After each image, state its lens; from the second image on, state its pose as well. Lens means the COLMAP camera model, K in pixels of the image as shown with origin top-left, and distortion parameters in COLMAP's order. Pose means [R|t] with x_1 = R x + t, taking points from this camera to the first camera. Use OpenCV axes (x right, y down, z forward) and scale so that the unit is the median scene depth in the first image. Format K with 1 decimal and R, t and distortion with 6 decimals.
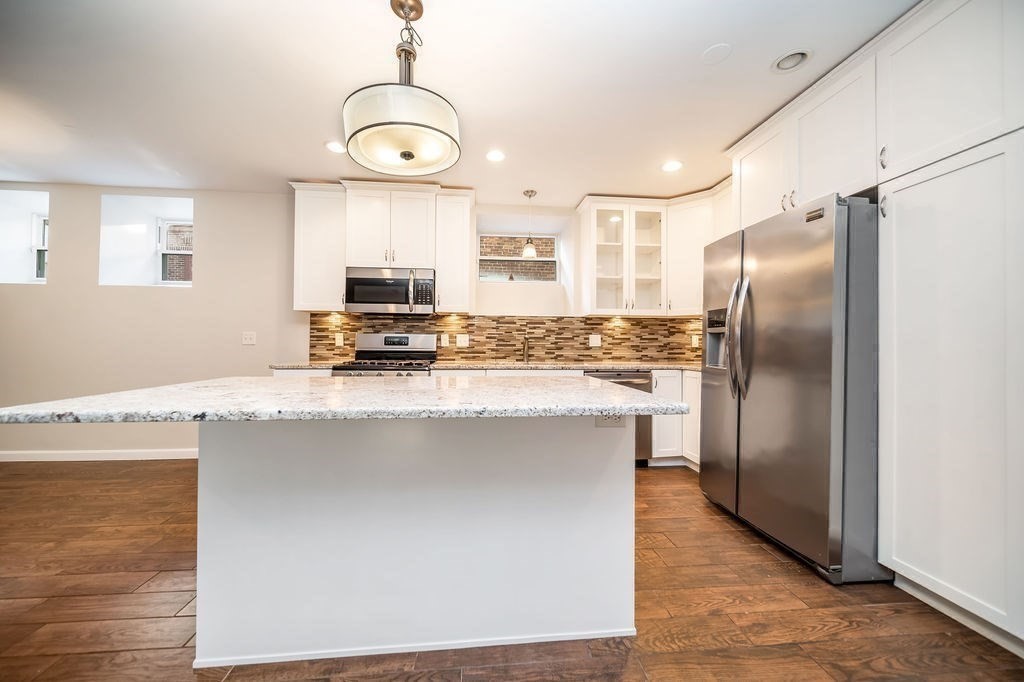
lens RADIAL K [[360.0, 0, 508.5], [0, 360.0, 339.1], [0, 0, 1]] dist [-0.001702, -0.000515]
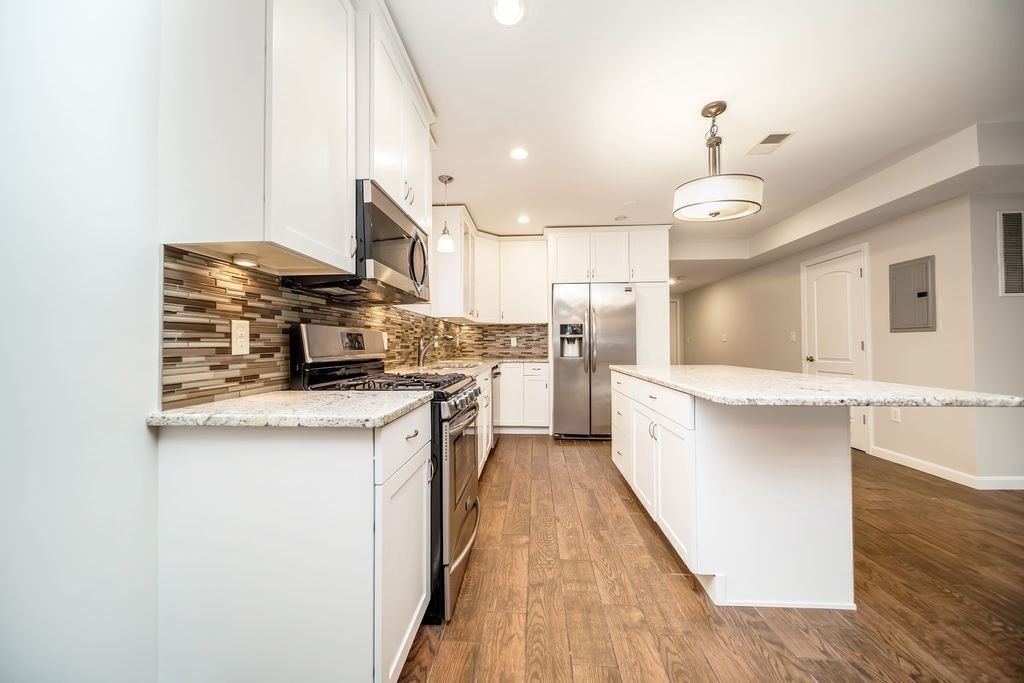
lens RADIAL K [[360.0, 0, 508.5], [0, 360.0, 339.6], [0, 0, 1]] dist [-0.001702, -0.000515]
pose [[0.162695, 0.006619, 0.986654, -0.779470], [-0.008210, 0.999952, -0.005354, 0.003335], [-0.986642, -0.007229, 0.162742, 0.673106]]
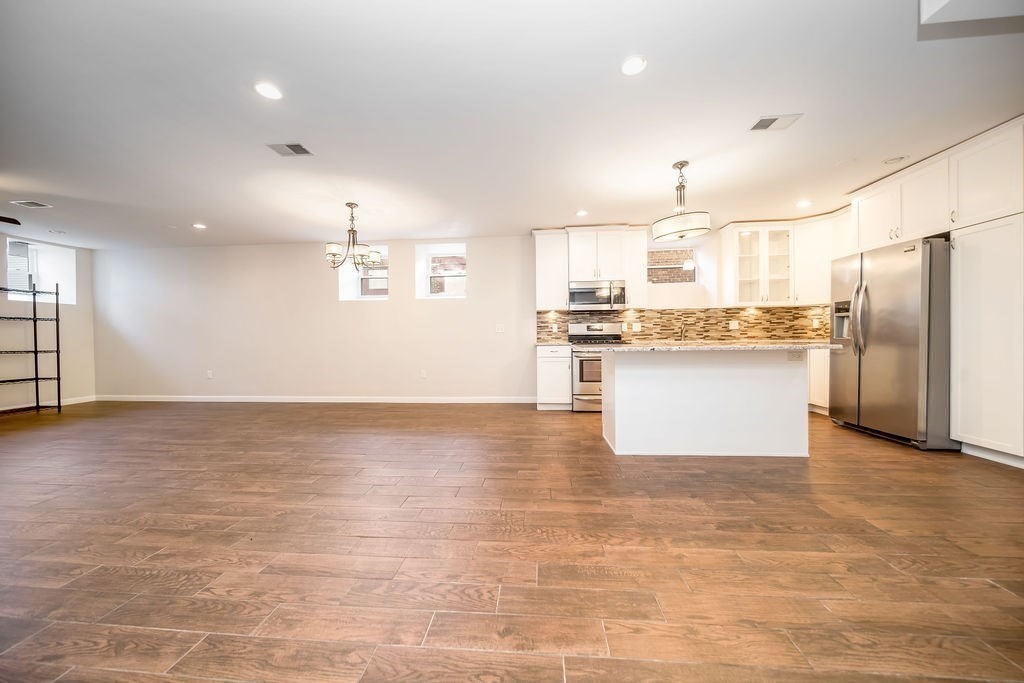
lens RADIAL K [[360.0, 0, 508.5], [0, 360.0, 339.6], [0, 0, 1]] dist [-0.001702, -0.000515]
pose [[0.984187, -0.018489, -0.176167, -0.393907], [0.022285, 0.999560, 0.019592, 0.015122], [0.175727, -0.023208, 0.984165, -0.545379]]
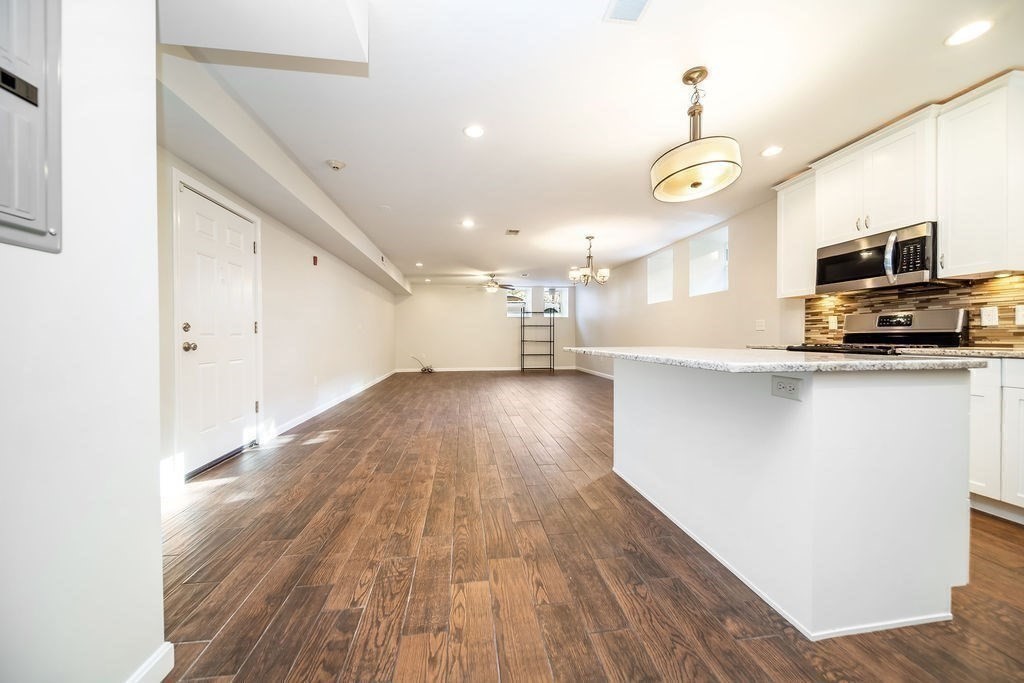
lens RADIAL K [[360.0, 0, 508.5], [0, 360.0, 339.6], [0, 0, 1]] dist [-0.001702, -0.000515]
pose [[0.036345, -0.000801, -0.999339, 0.458597], [0.018079, 0.999837, -0.000144, 0.031024], [0.999176, -0.018062, 0.036353, 0.095327]]
